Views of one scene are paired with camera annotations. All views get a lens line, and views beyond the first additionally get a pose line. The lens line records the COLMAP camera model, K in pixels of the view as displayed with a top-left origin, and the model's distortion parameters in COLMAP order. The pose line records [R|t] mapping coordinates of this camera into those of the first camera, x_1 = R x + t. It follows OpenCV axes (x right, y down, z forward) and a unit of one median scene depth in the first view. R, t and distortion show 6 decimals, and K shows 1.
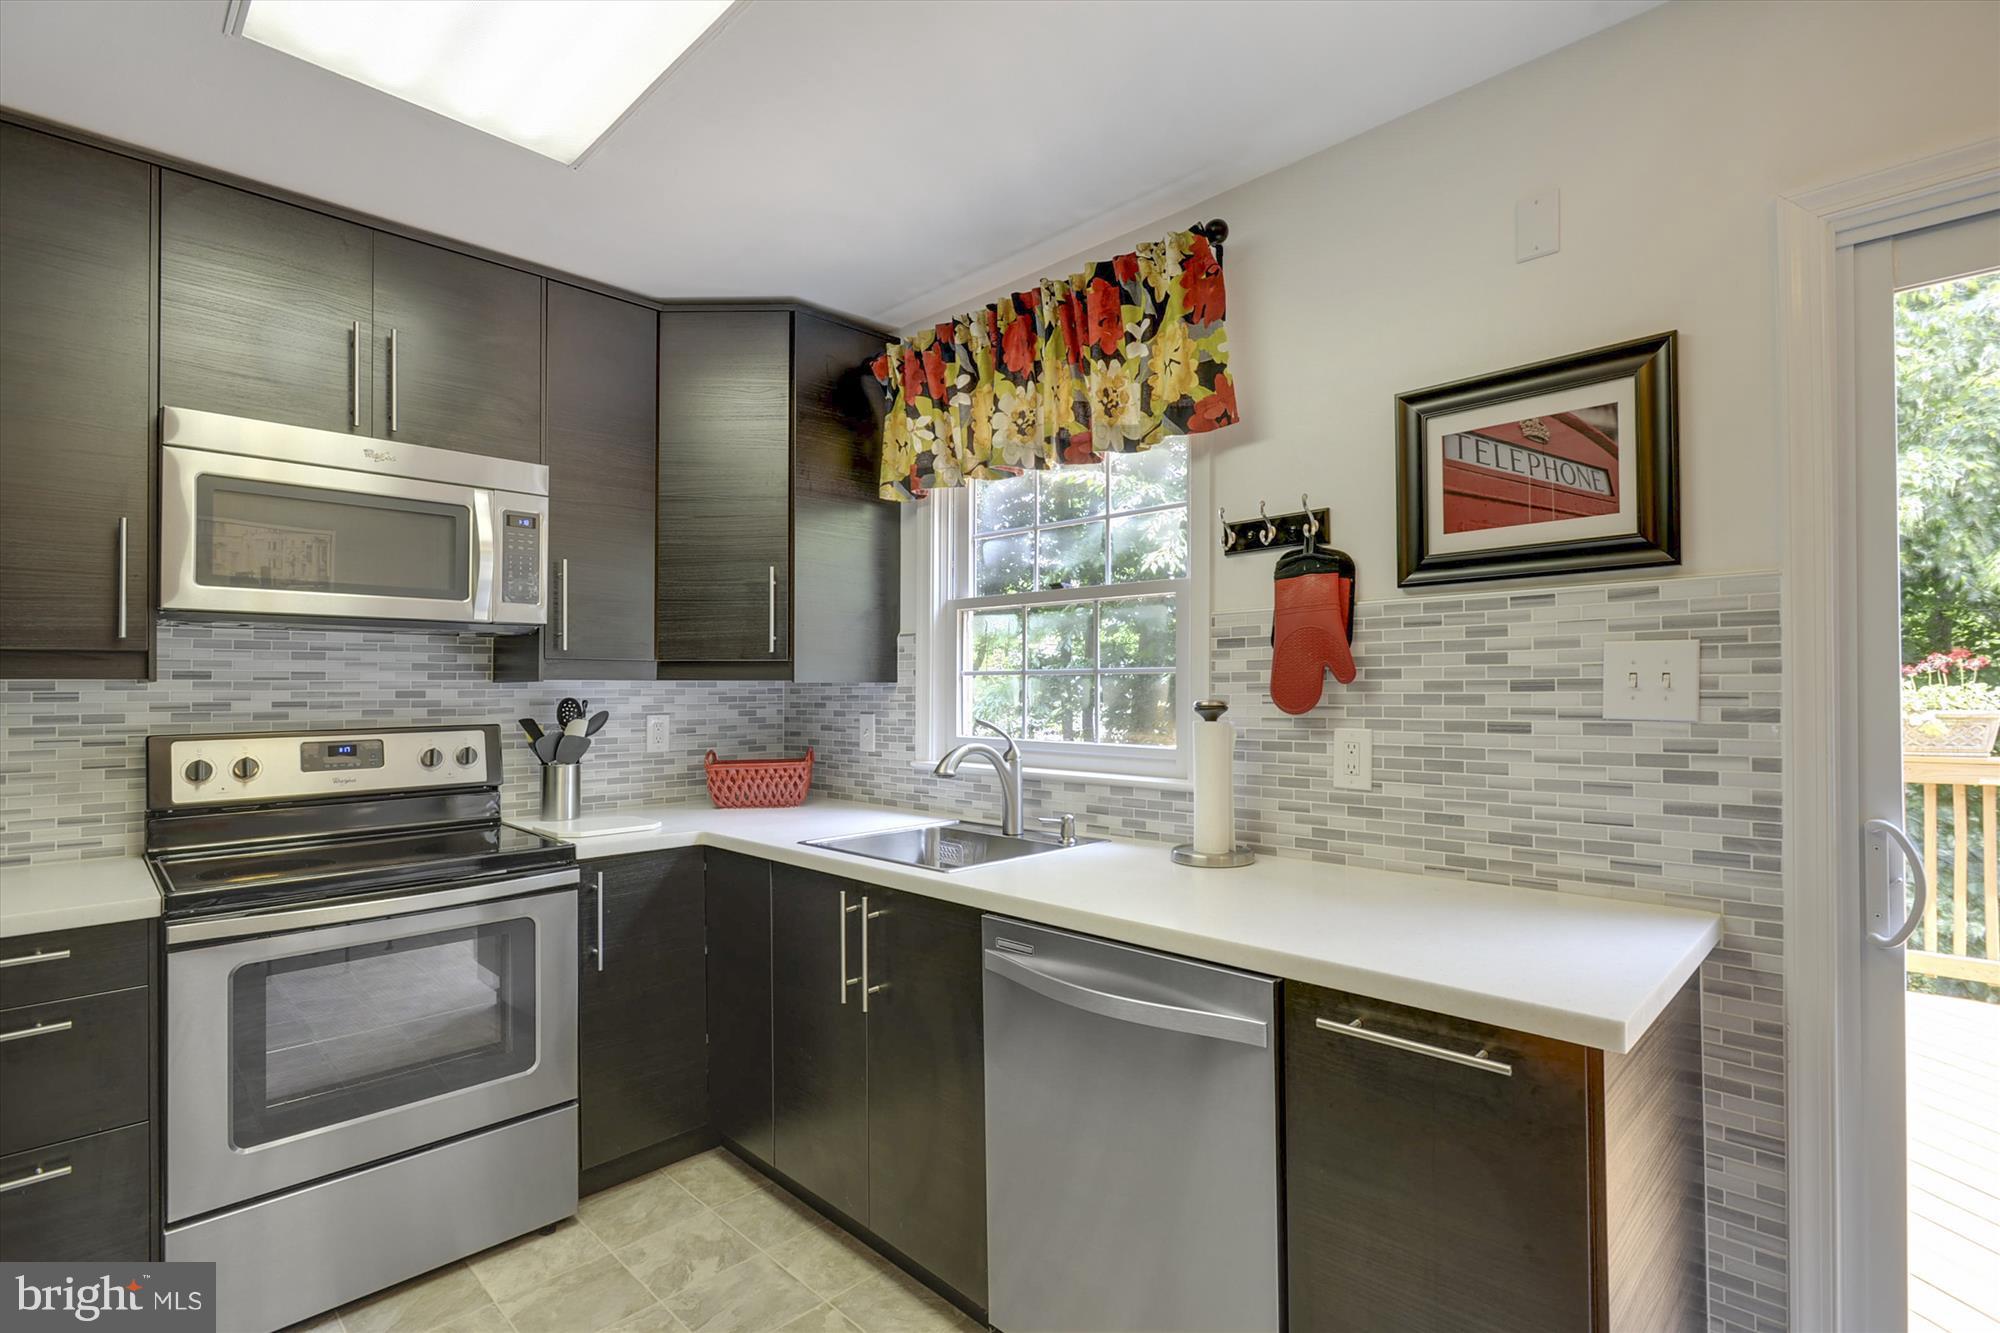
lens RADIAL K [[954.0, 0, 994.5], [0, 954.0, 671.9], [0, 0, 1]] dist [-0.001640, -0.000066]
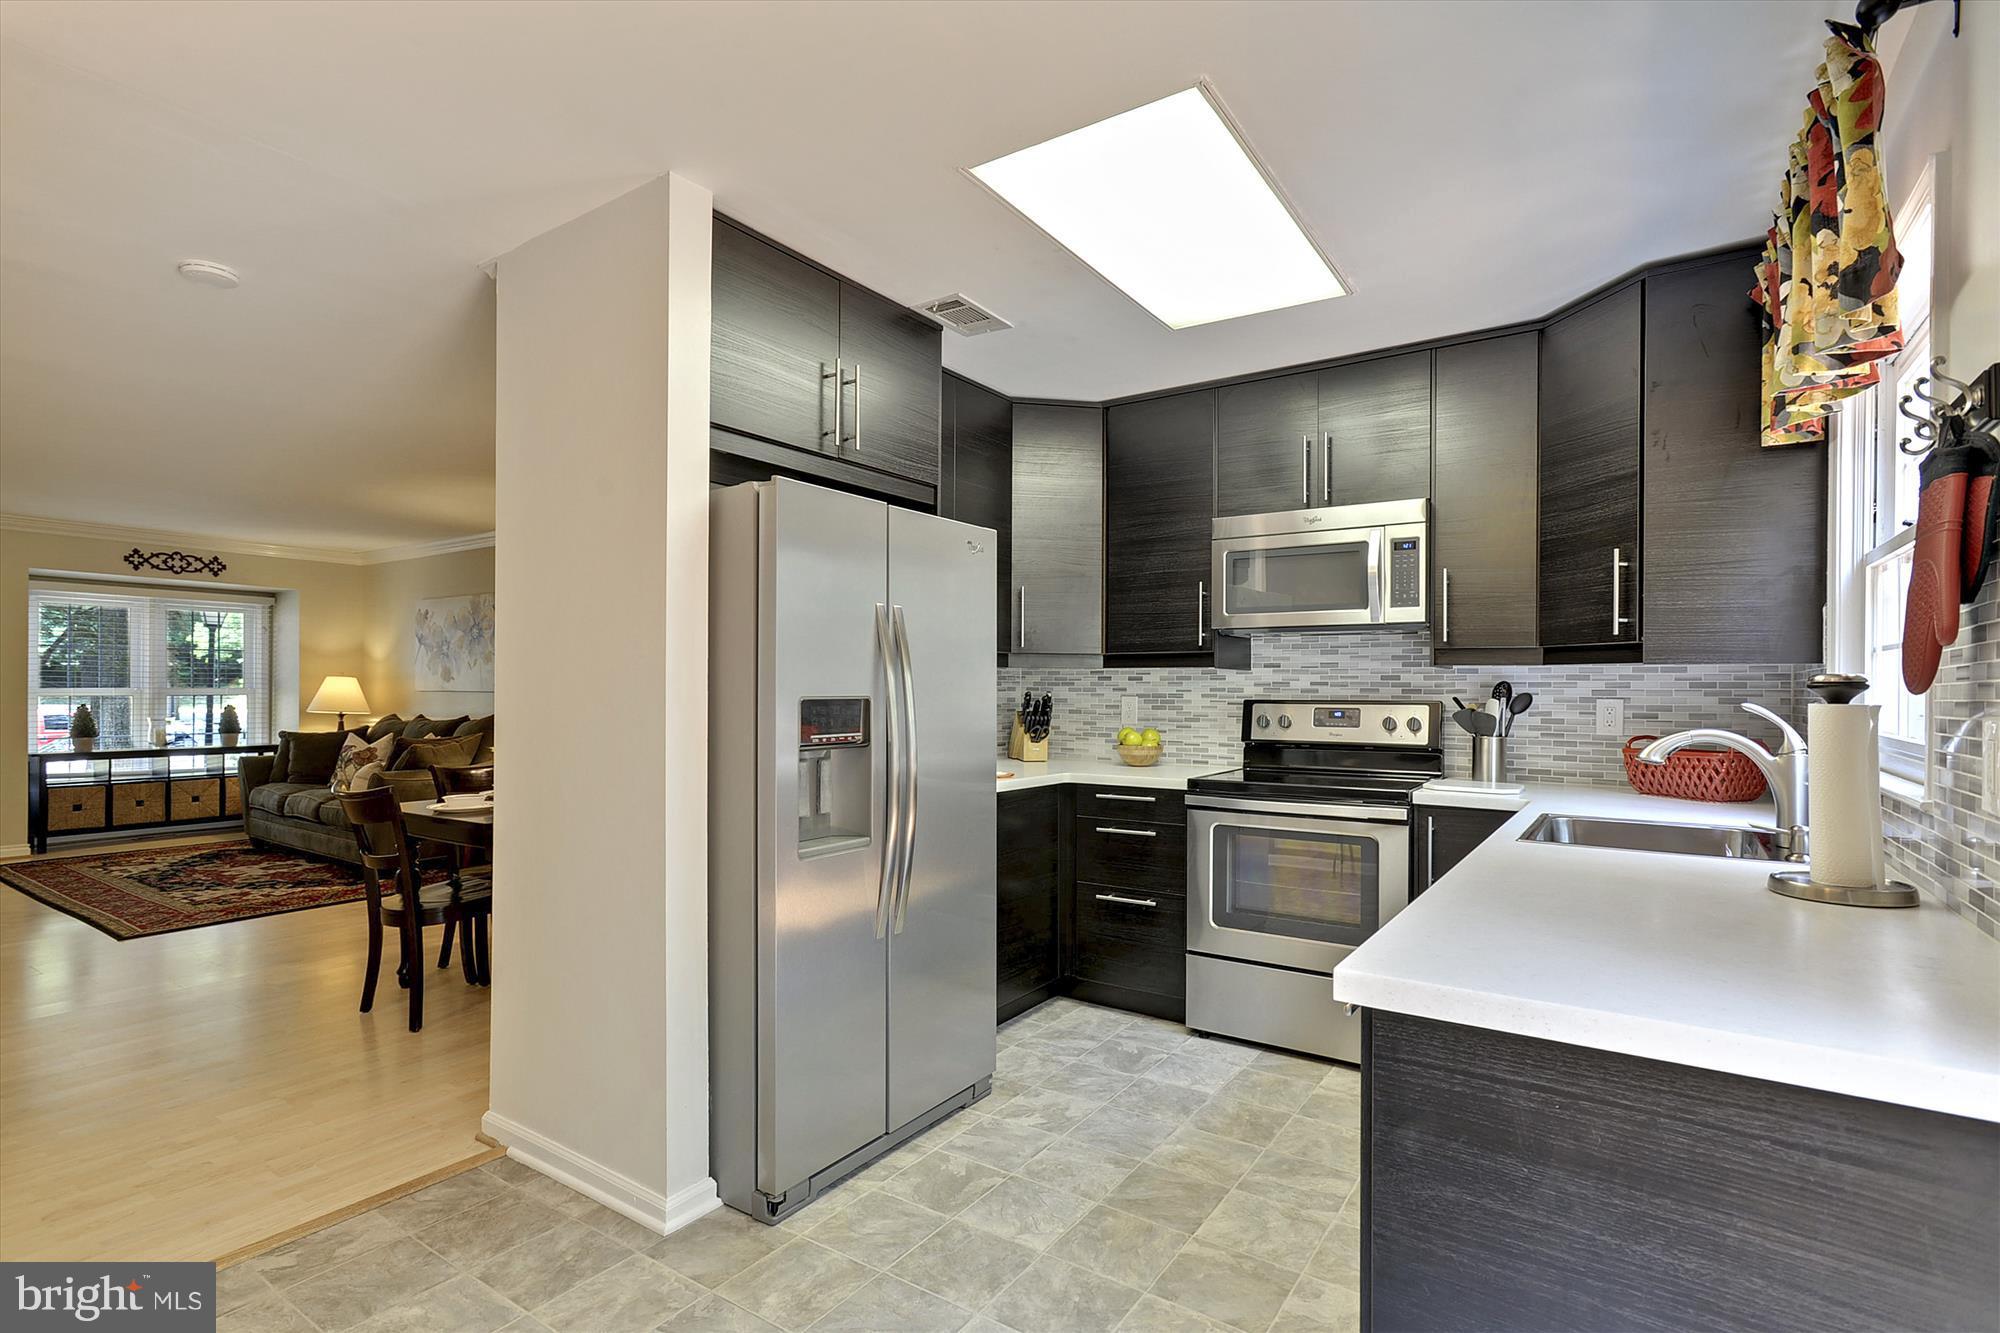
lens RADIAL K [[954.0, 0, 996.1], [0, 954.0, 684.5], [0, 0, 1]] dist [-0.001640, -0.000066]
pose [[0.188069, 0.002628, -0.982152, 0.647463], [0.008181, 0.999958, 0.004243, 0.023047], [0.982122, -0.008833, 0.188039, 0.183025]]
